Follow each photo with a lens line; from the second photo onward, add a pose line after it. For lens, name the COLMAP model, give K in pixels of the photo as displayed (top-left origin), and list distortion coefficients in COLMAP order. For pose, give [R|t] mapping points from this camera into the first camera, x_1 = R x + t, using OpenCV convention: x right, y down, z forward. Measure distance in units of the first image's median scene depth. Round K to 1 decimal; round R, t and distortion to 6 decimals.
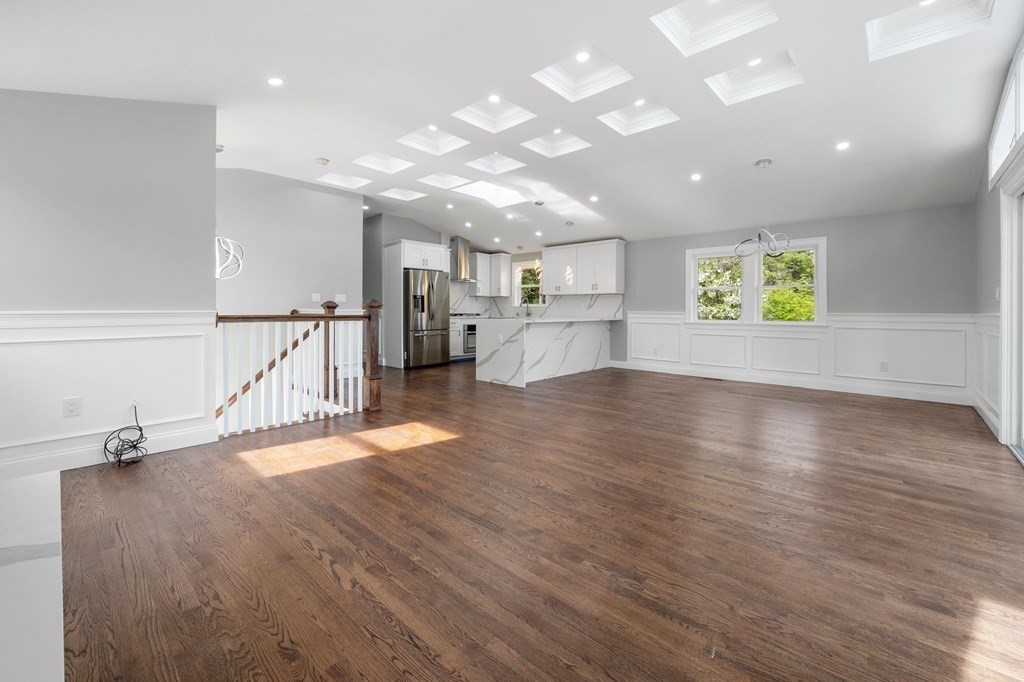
lens RADIAL K [[423.2, 0, 508.8], [0, 423.2, 311.7], [0, 0, 1]] dist [-0.000383, -0.000023]
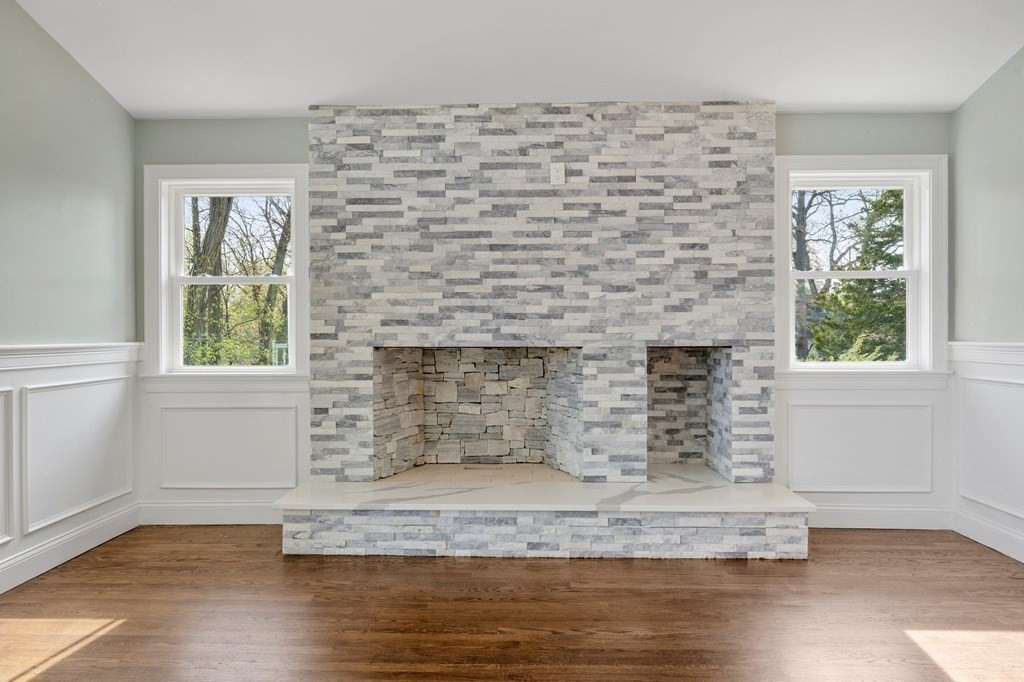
lens RADIAL K [[693.3, 0, 508.9], [0, 693.3, 336.7], [0, 0, 1]] dist [0.002934, -0.000547]
pose [[-0.748049, 0.004696, -0.663627, 0.249202], [-0.000631, 0.999969, 0.007787, -0.013379], [0.663644, 0.006244, -0.748023, 0.820912]]
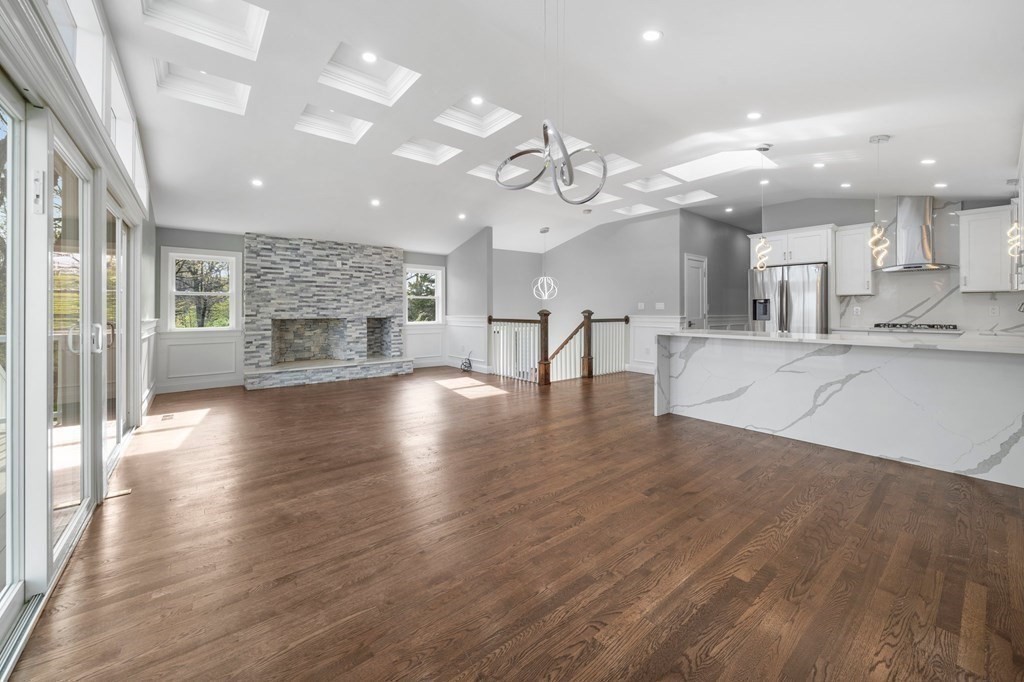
lens RADIAL K [[396.5, 0, 511.8], [0, 396.5, 309.7], [0, 0, 1]] dist [-0.001353, -0.000080]
pose [[-0.133077, -0.003231, -0.991100, 1.091330], [-0.002032, 0.999993, -0.002988, -0.025137], [0.991104, 0.001616, -0.133083, 1.100979]]
